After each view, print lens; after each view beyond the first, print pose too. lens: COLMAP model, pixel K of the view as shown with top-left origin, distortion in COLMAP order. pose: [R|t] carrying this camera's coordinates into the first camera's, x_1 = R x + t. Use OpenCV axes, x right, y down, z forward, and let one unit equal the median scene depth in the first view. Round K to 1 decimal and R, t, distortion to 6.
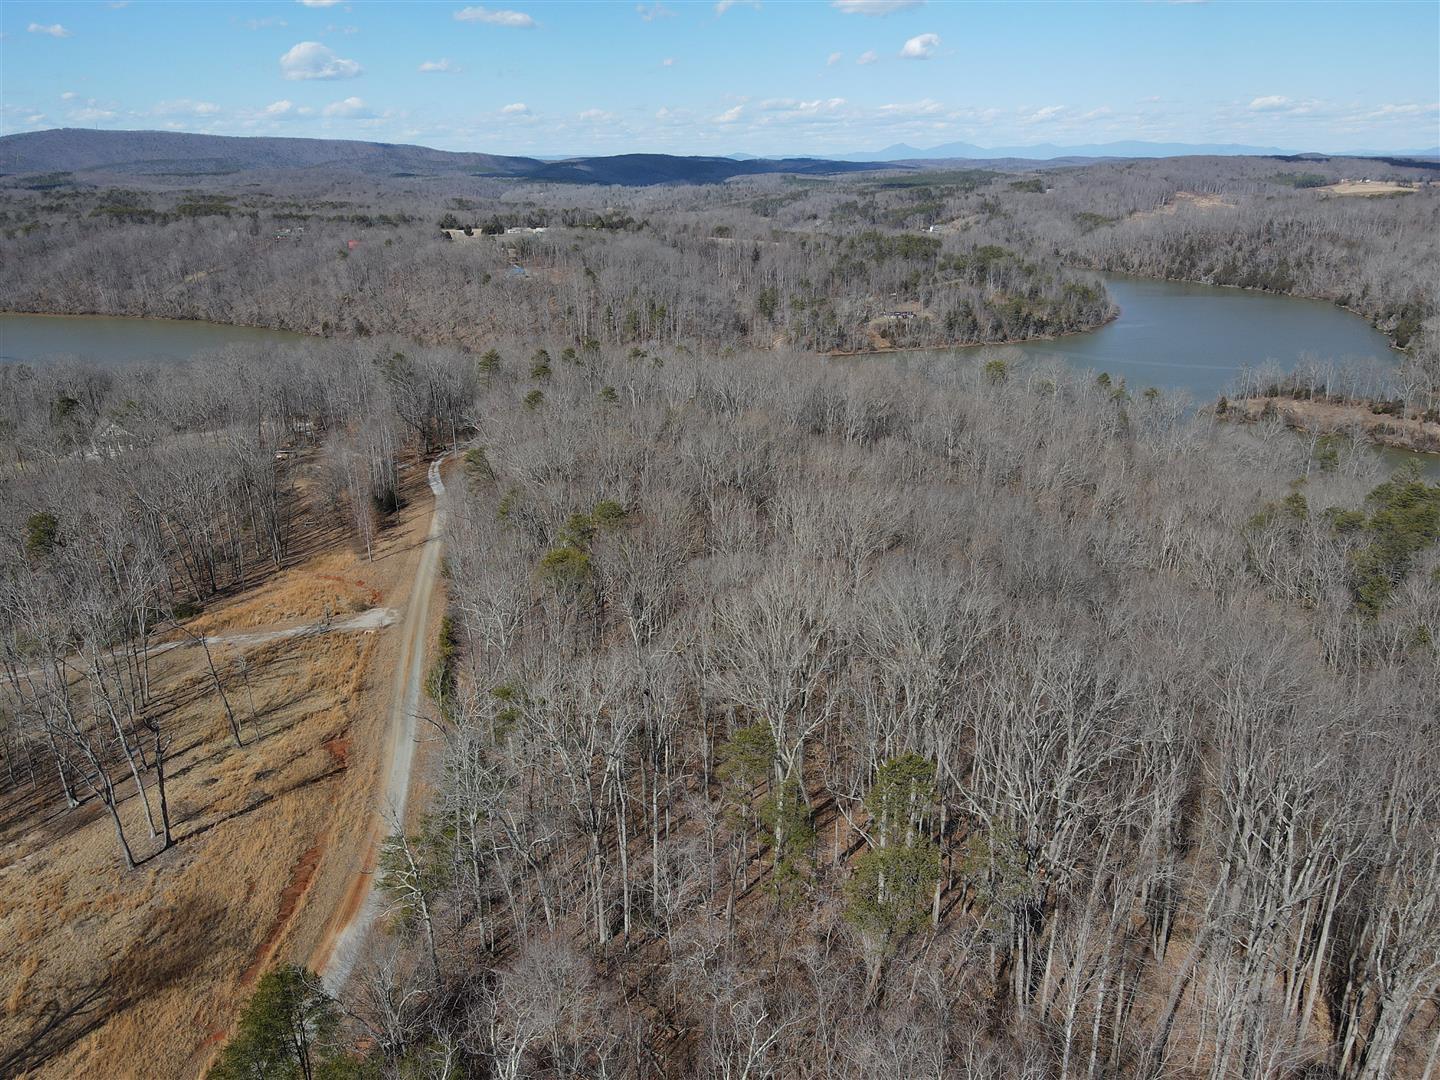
lens RADIAL K [[1052.5, 0, 721.1], [0, 1052.5, 534.1], [0, 0, 1]] dist [-0.005465, 0.022315]
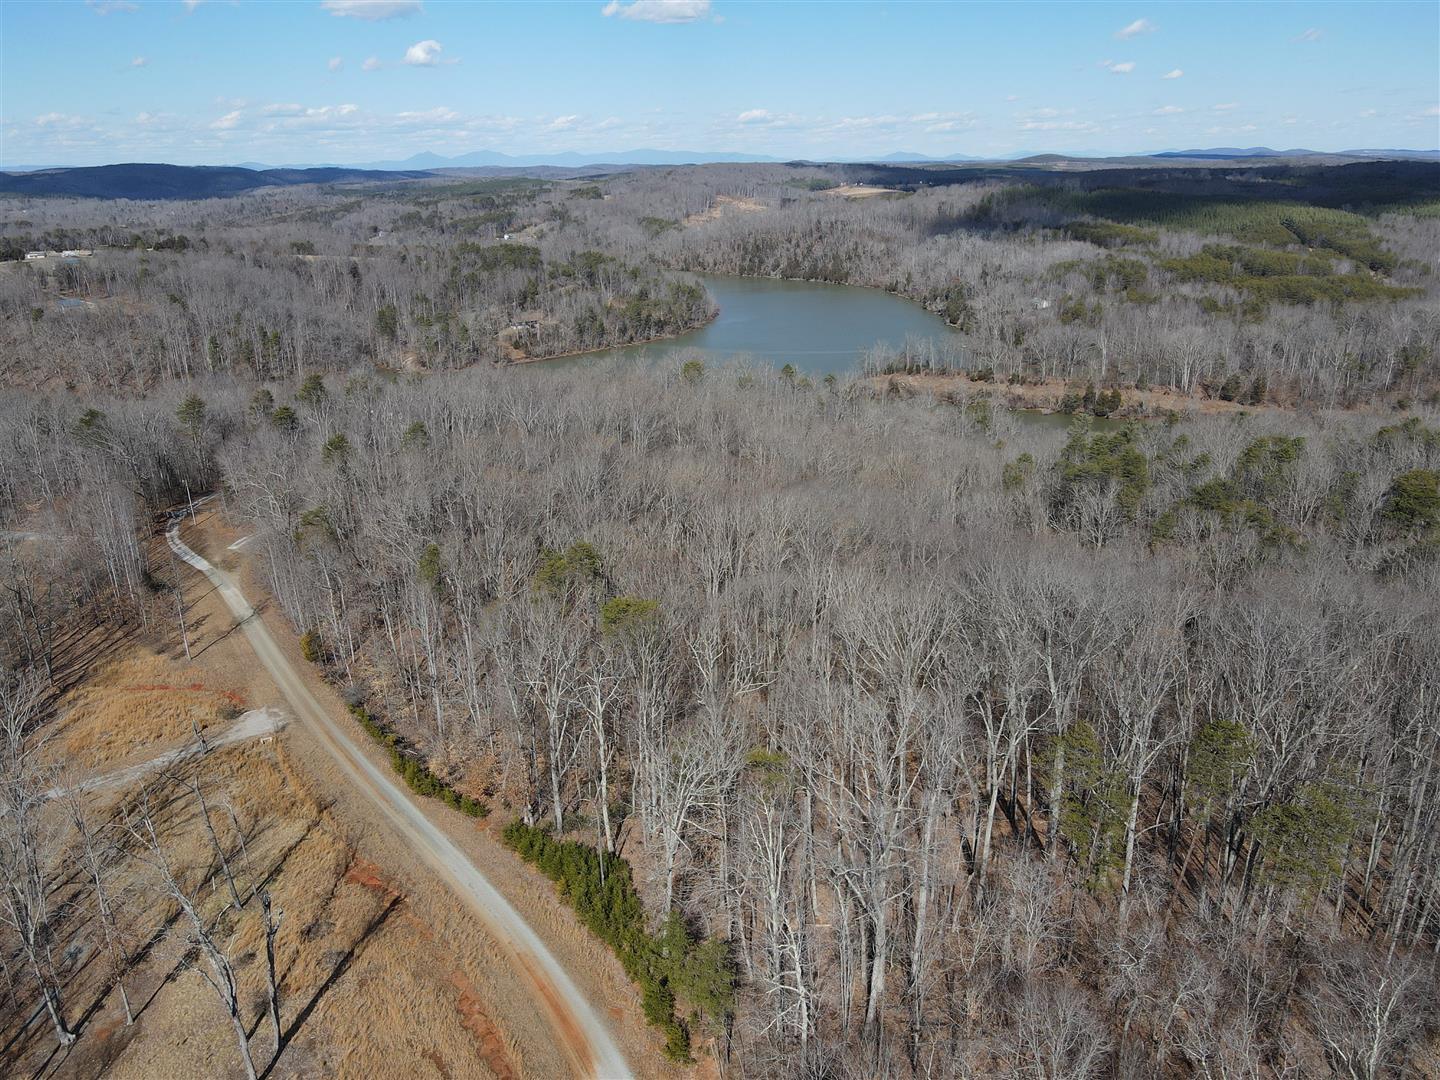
lens RADIAL K [[1052.5, 0, 721.3], [0, 1052.5, 532.4], [0, 0, 1]] dist [-0.005465, 0.022315]
pose [[0.912658, -0.141979, 0.383272, -0.044115], [0.145164, 0.989190, 0.020767, -0.005094], [-0.382077, 0.036685, 0.923402, 0.012236]]
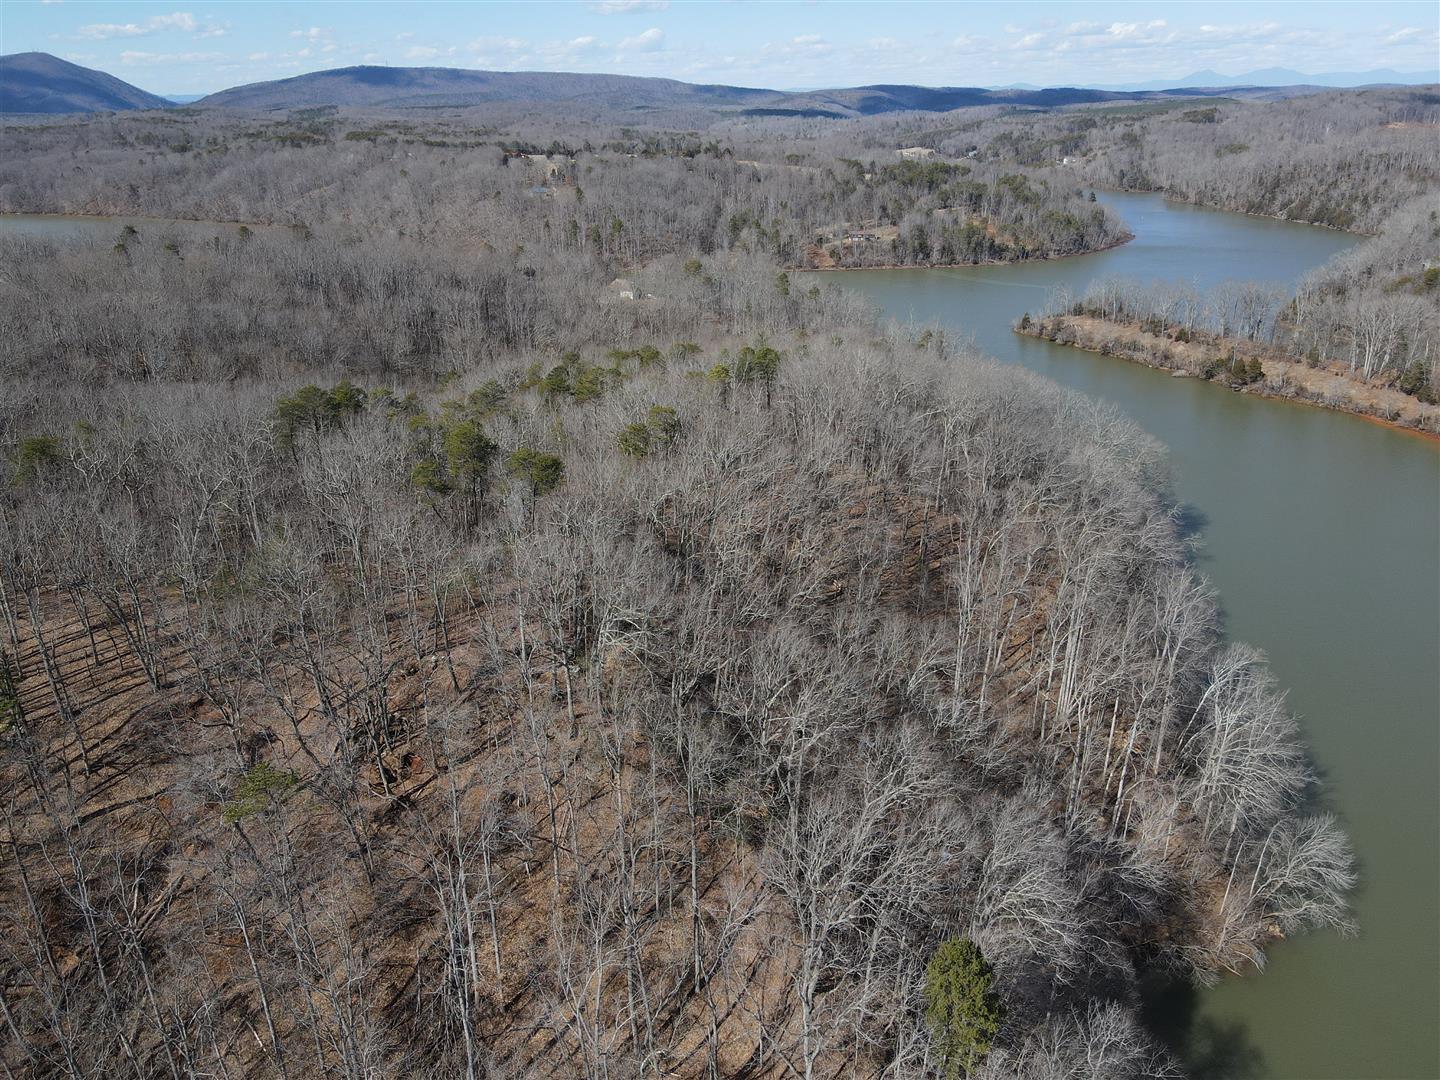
lens RADIAL K [[1052.5, 0, 729.0], [0, 1052.5, 552.9], [0, 0, 1]] dist [-0.005465, 0.022315]
pose [[0.968442, 0.094704, -0.230547, 0.196278], [-0.078068, 0.993712, 0.080266, 0.021166], [0.236699, -0.059734, 0.969745, -0.051237]]
